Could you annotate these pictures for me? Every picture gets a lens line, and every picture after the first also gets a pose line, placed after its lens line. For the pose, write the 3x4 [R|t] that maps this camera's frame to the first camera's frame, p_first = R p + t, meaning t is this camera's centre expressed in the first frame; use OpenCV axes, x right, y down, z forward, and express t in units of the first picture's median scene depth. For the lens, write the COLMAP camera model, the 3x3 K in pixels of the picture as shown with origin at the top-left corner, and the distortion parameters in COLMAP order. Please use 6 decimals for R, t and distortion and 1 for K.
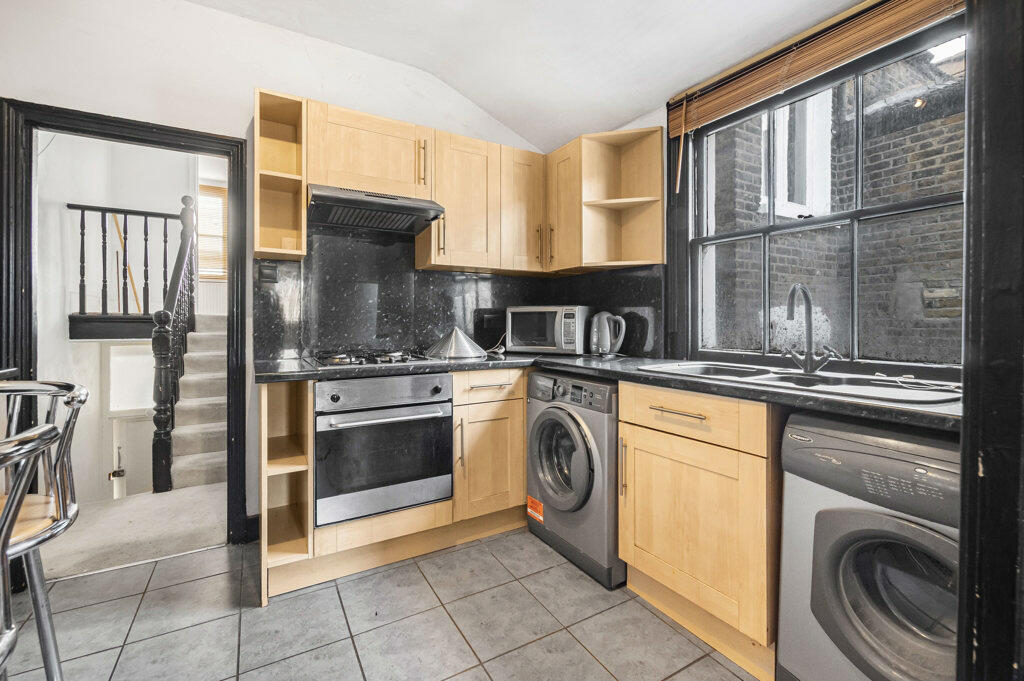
lens RADIAL K [[431.4, 0, 501.6], [0, 431.4, 319.5], [0, 0, 1]] dist [-0.011295, 0.000606]
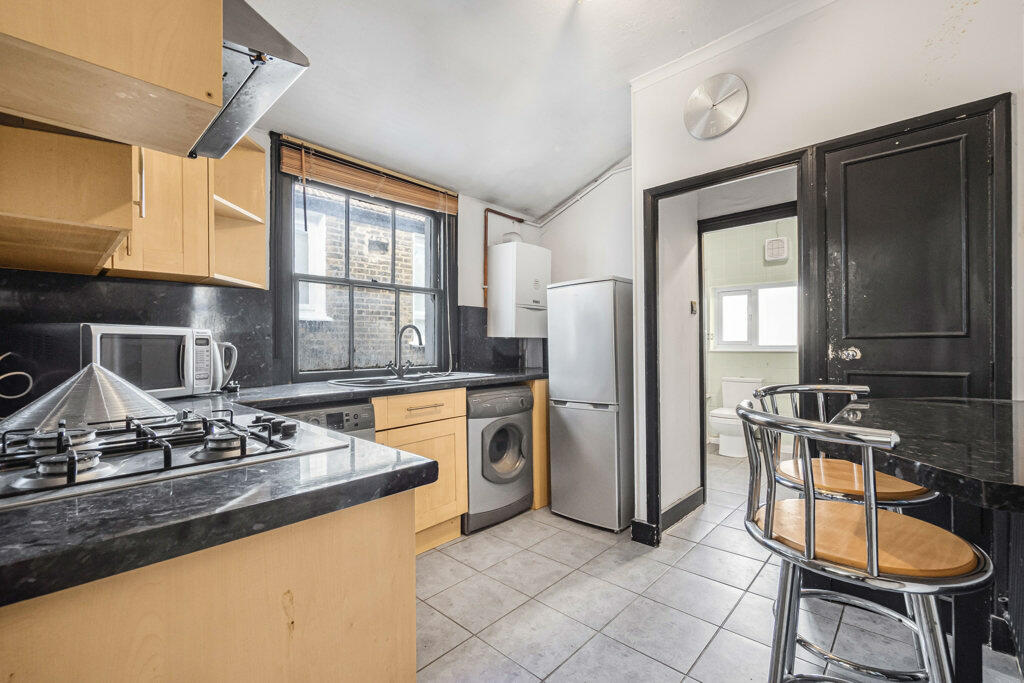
lens RADIAL K [[443.6, 0, 512.0], [0, 443.6, 341.5], [0, 0, 1]] dist [-0.001786, 0.000049]
pose [[-0.295442, 0.008534, 0.955323, -0.836277], [0.006567, 0.999955, -0.006901, -0.000441], [-0.955338, 0.004235, -0.295485, 0.836760]]
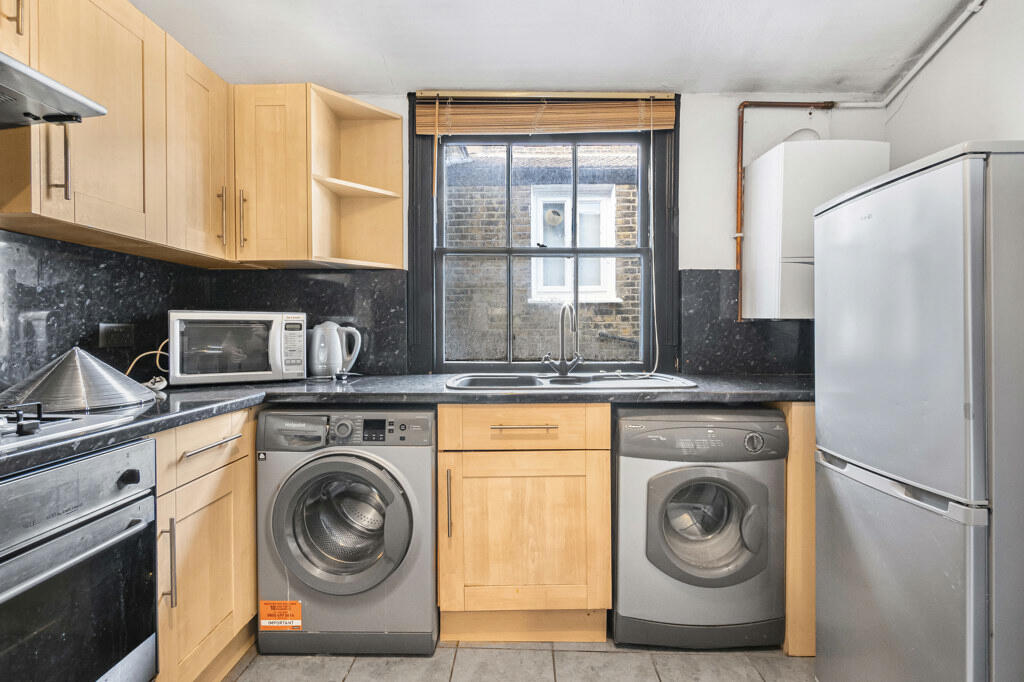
lens RADIAL K [[447.3, 0, 507.0], [0, 447.3, 332.5], [0, 0, 1]] dist [-0.008707, 0.000350]
pose [[0.518277, -0.006228, 0.855190, -0.345463], [-0.000162, 0.999973, 0.007380, -0.004984], [-0.855213, -0.003963, 0.518262, 0.360082]]
